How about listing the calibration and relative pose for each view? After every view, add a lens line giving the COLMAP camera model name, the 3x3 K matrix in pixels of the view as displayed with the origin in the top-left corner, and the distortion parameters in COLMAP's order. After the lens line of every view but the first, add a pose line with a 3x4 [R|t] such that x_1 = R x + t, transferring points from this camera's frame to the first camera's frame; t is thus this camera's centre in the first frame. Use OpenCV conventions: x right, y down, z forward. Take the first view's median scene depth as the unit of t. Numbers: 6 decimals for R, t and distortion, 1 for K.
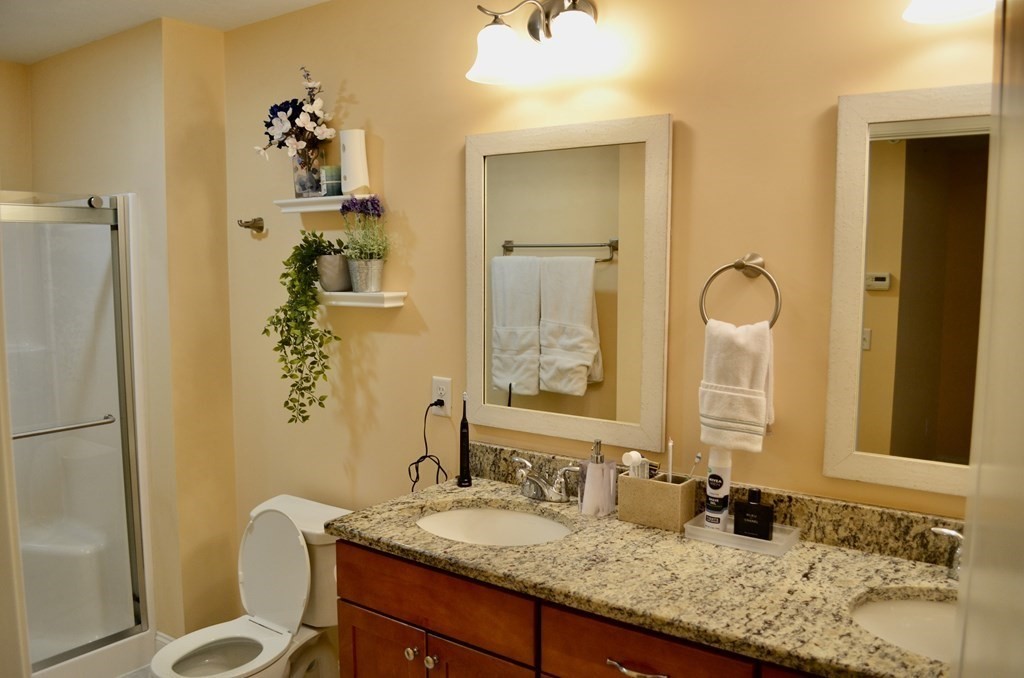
lens RADIAL K [[803.4, 0, 515.2], [0, 803.4, 344.2], [0, 0, 1]] dist [-0.079262, 0.003941]
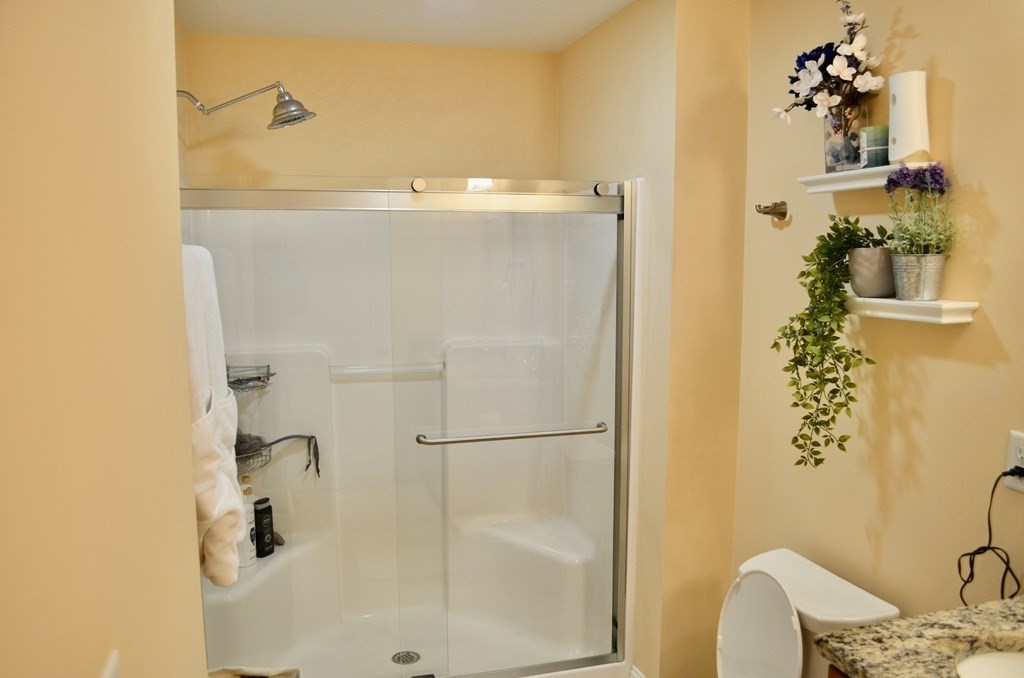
lens RADIAL K [[803.4, 0, 512.9], [0, 803.4, 353.8], [0, 0, 1]] dist [-0.079262, 0.003941]
pose [[0.782947, 0.071135, -0.618008, -0.030439], [-0.058567, 0.997457, 0.040613, -0.024206], [0.619325, 0.004397, 0.785122, 0.224315]]
